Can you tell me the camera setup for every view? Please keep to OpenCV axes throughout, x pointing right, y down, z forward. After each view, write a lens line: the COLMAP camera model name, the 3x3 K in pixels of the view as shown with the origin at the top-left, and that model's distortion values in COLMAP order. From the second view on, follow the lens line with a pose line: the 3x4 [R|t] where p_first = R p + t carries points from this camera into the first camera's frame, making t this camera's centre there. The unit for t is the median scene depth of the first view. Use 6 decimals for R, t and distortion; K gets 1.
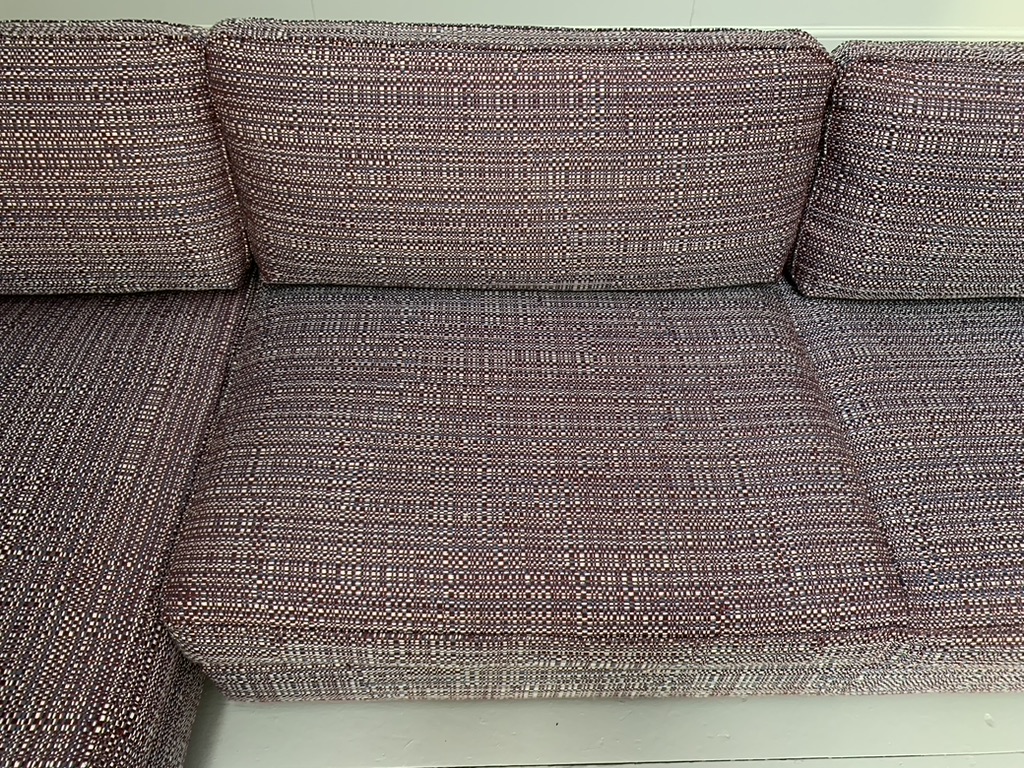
lens RADIAL K [[769.1, 0, 521.5], [0, 769.1, 399.3], [0, 0, 1]] dist [0.024558, -0.033977]
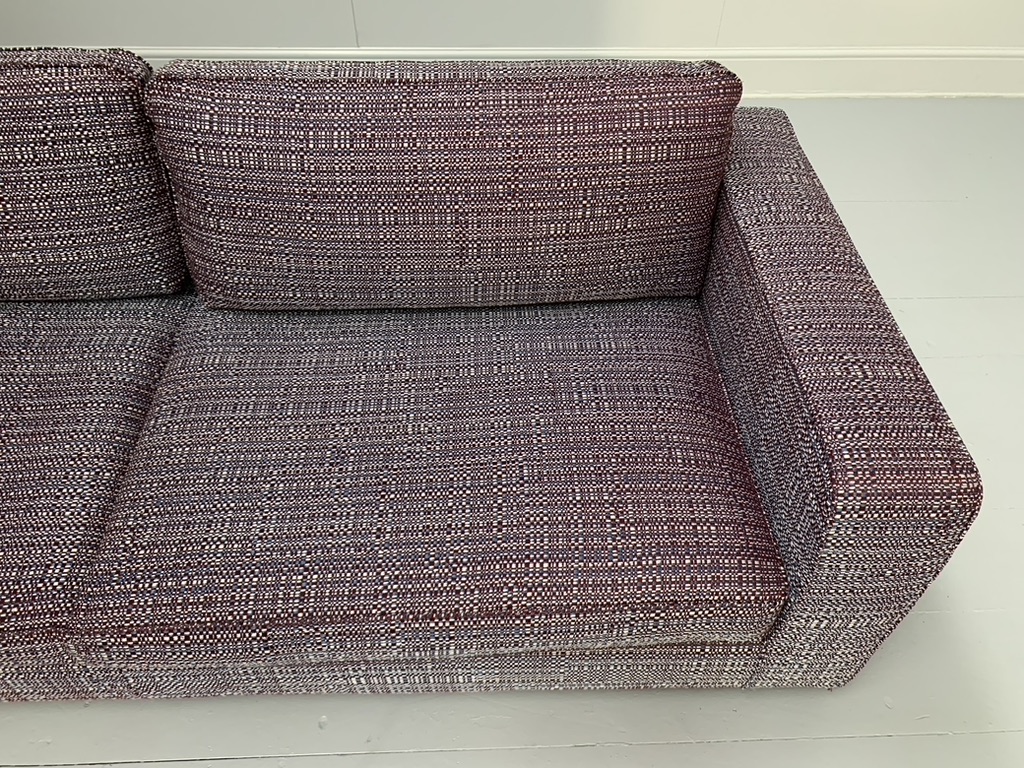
lens RADIAL K [[769.1, 0, 514.2], [0, 769.1, 390.2], [0, 0, 1]] dist [0.024558, -0.033977]
pose [[0.999833, -0.002709, 0.018066, 0.896457], [0.003173, 0.999665, -0.025699, 0.007701], [-0.017991, 0.025752, 0.999506, -0.034310]]
